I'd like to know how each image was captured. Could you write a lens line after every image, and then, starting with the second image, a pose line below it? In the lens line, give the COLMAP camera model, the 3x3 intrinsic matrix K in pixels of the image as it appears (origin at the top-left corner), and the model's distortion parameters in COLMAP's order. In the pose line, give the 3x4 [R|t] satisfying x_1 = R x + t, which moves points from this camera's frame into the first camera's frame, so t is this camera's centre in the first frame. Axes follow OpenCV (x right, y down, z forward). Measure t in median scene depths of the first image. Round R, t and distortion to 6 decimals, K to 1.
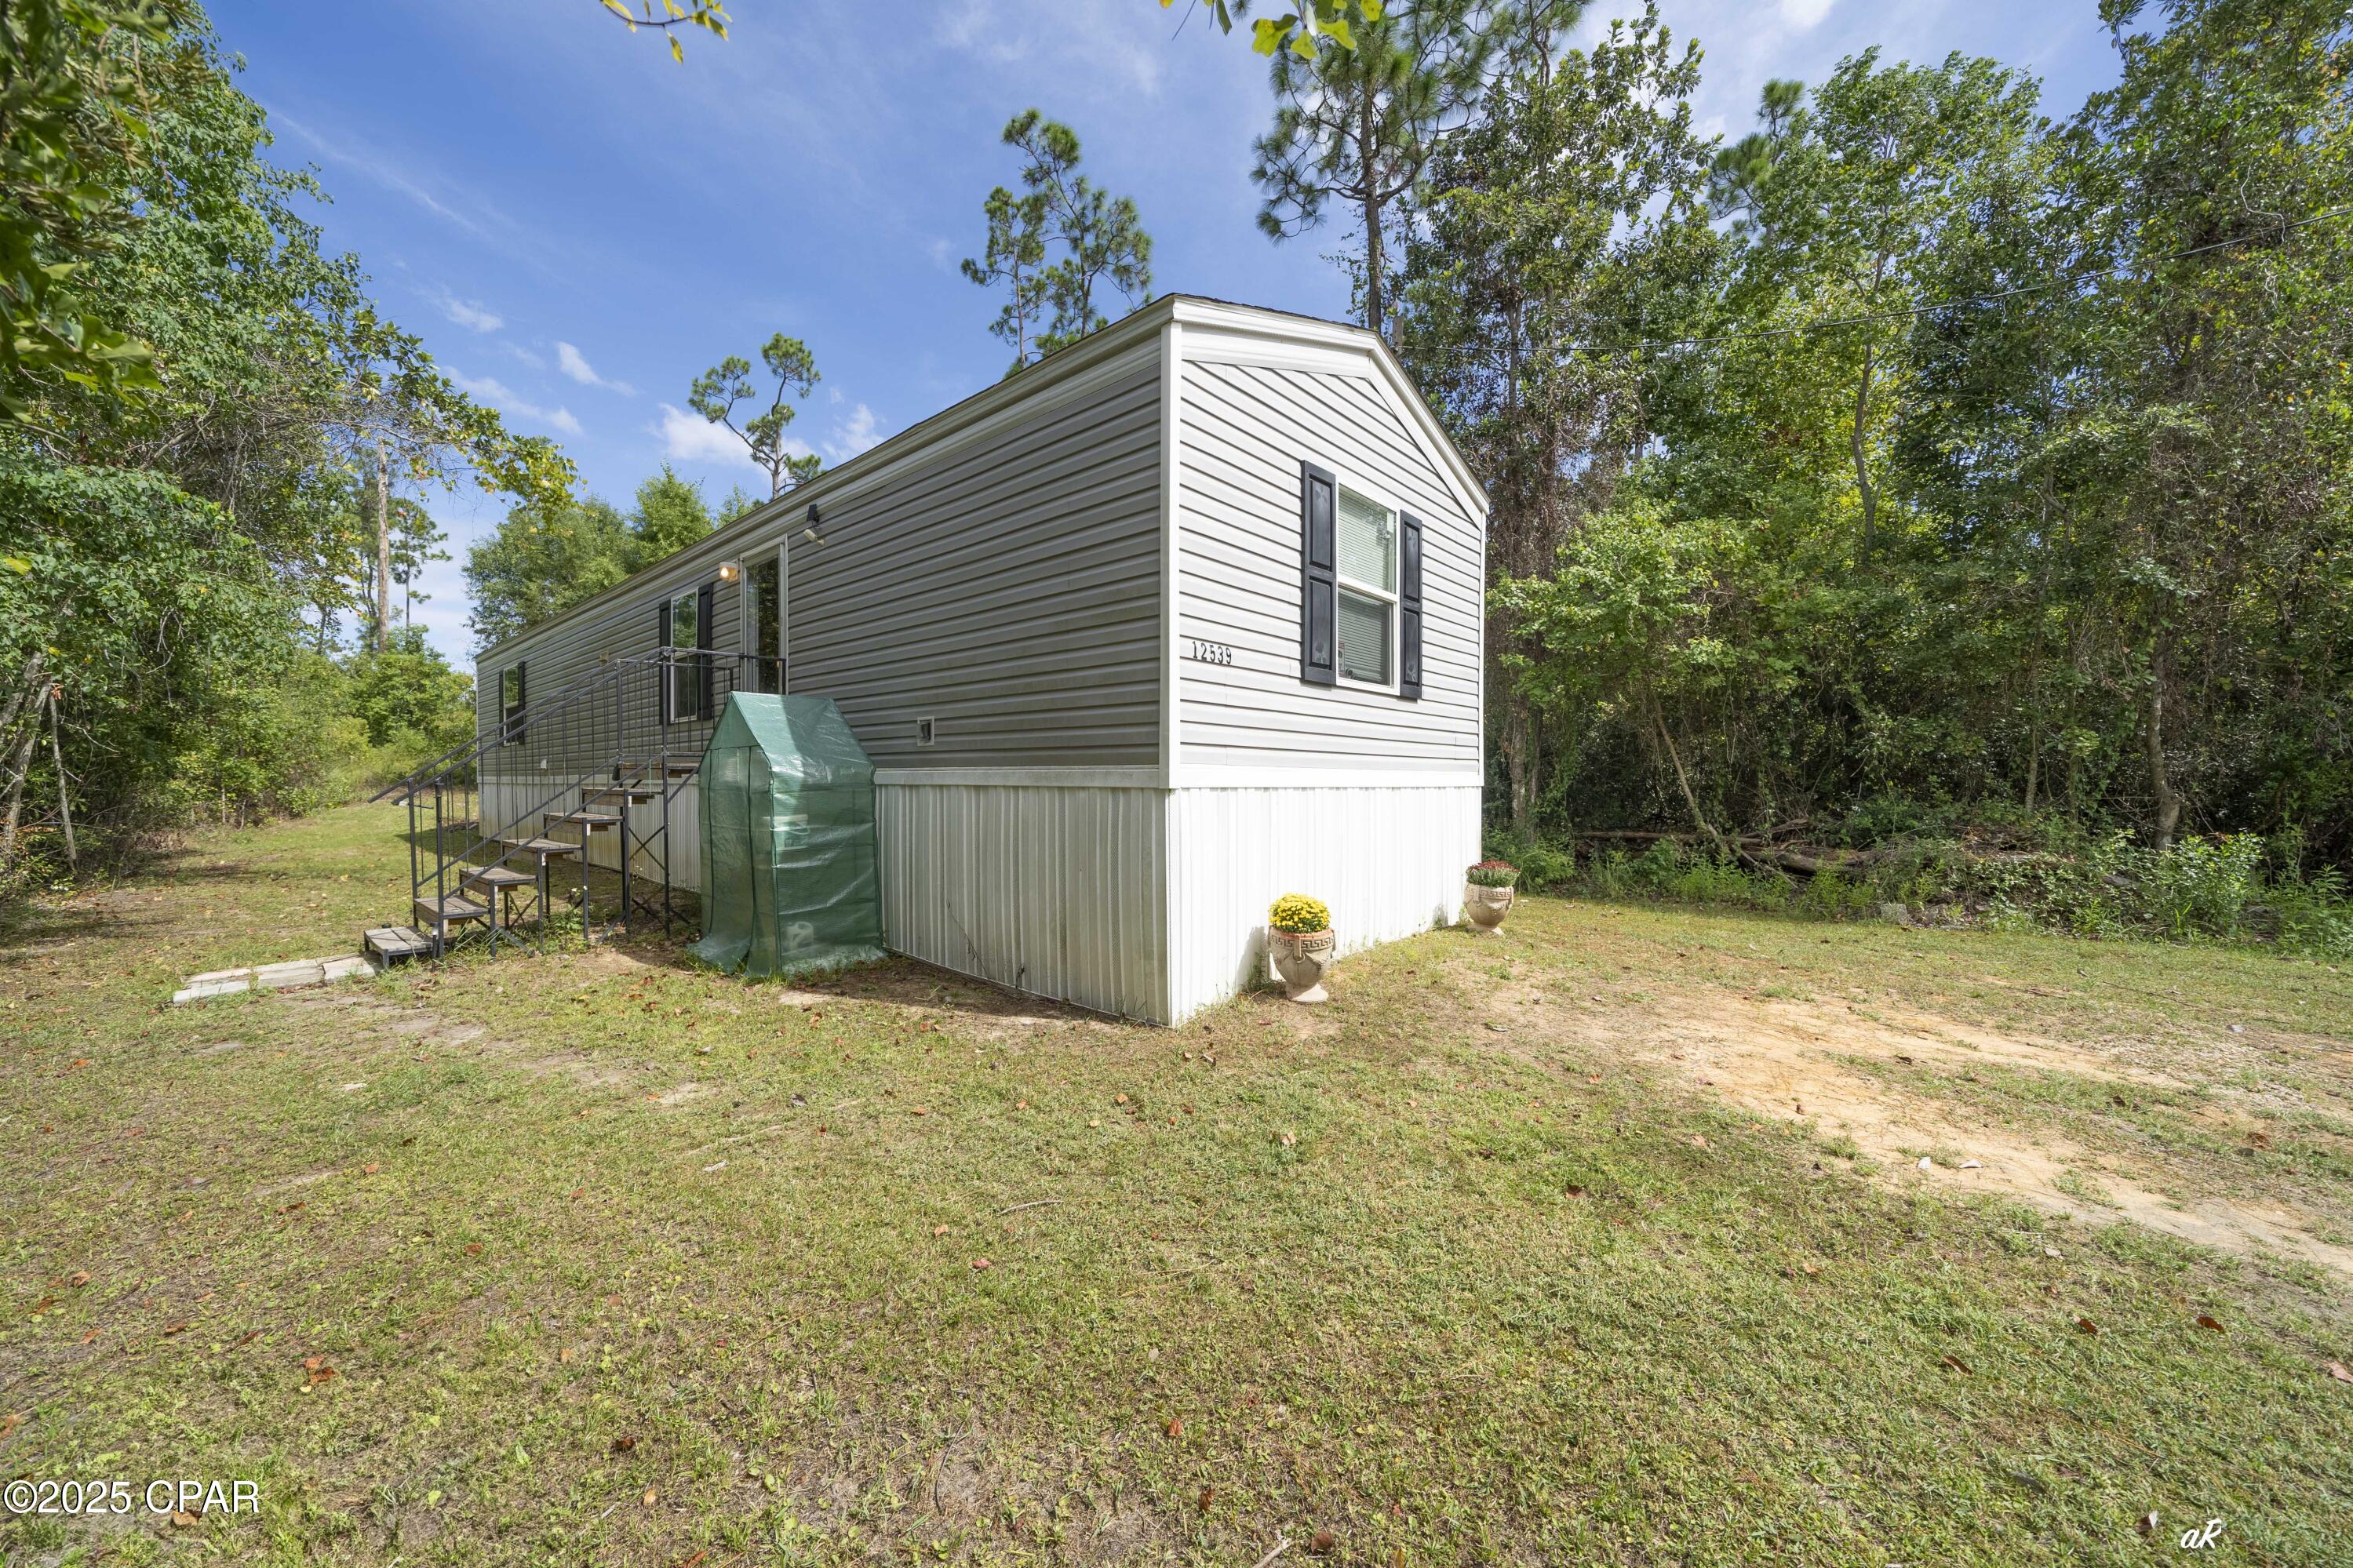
lens RADIAL K [[823.8, 0, 1122.8], [0, 823.8, 779.6], [0, 0, 1]] dist [-0.010595, 0.000875]
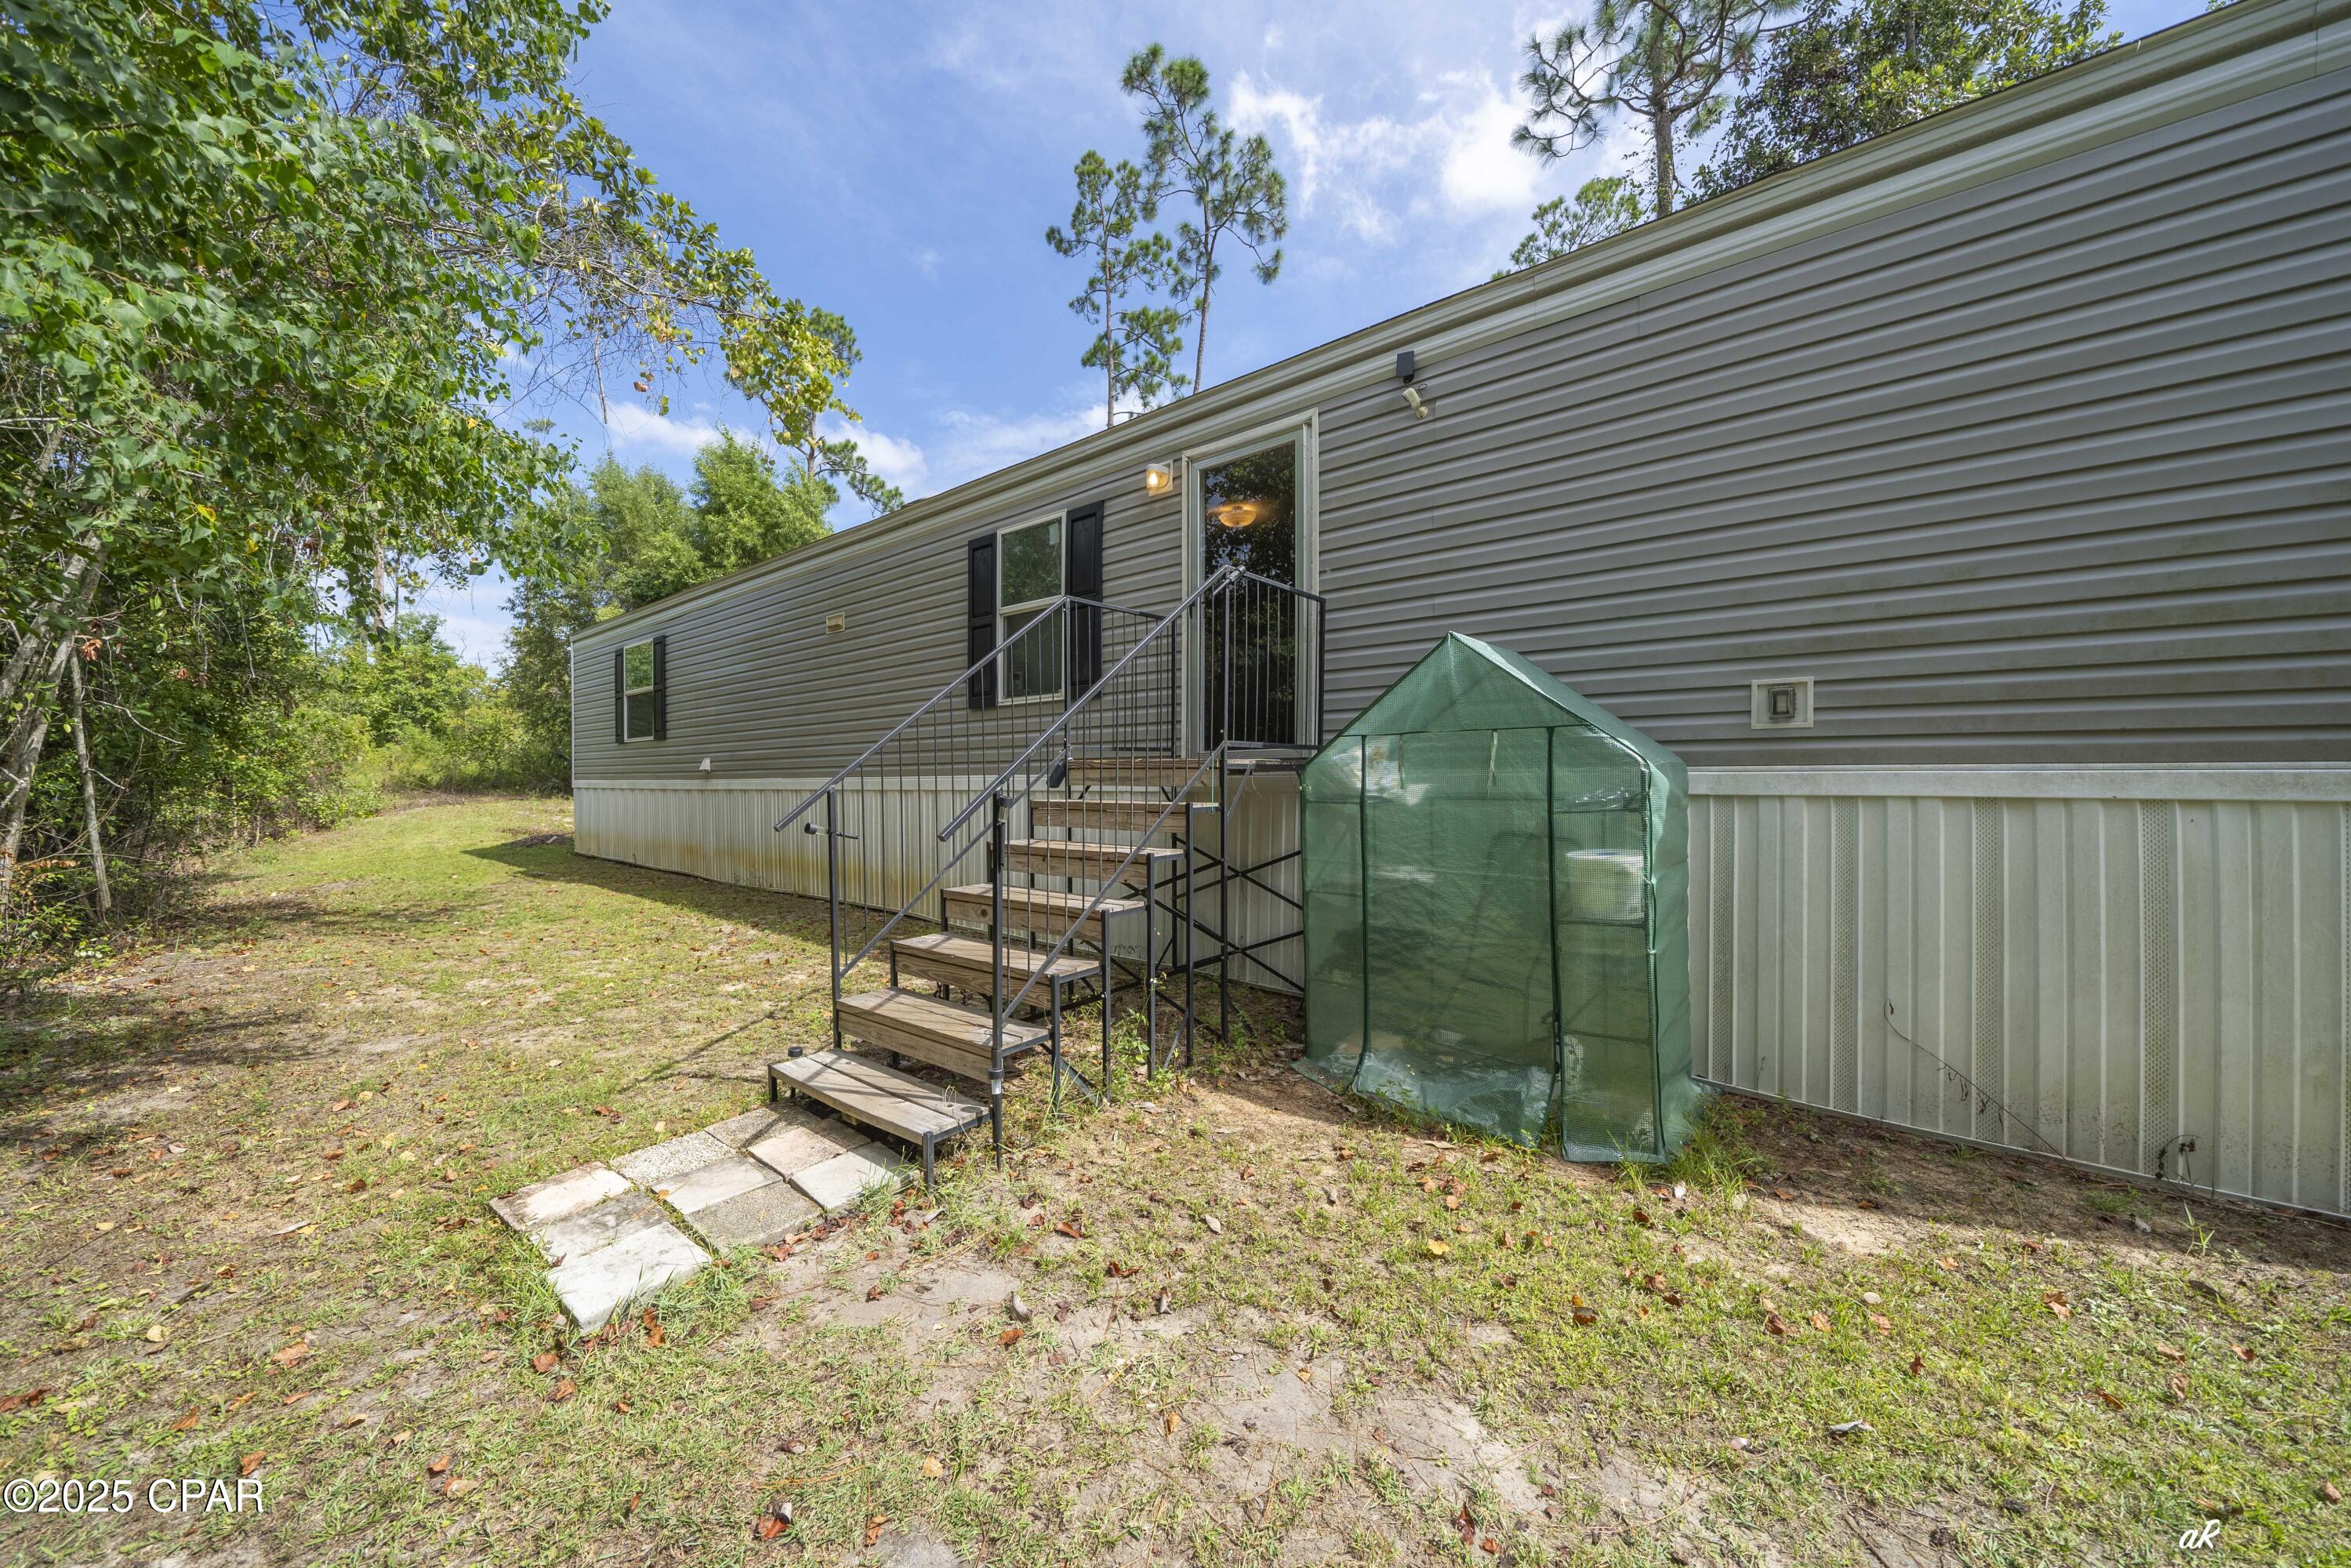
lens RADIAL K [[823.3, 0, 1176.4], [0, 823.3, 781.5], [0, 0, 1]] dist [-0.010595, 0.000875]
pose [[0.998479, -0.000955, 0.055126, -0.260193], [0.000998, 0.999999, -0.000743, -0.001344], [-0.055126, 0.000797, 0.998479, 0.166661]]
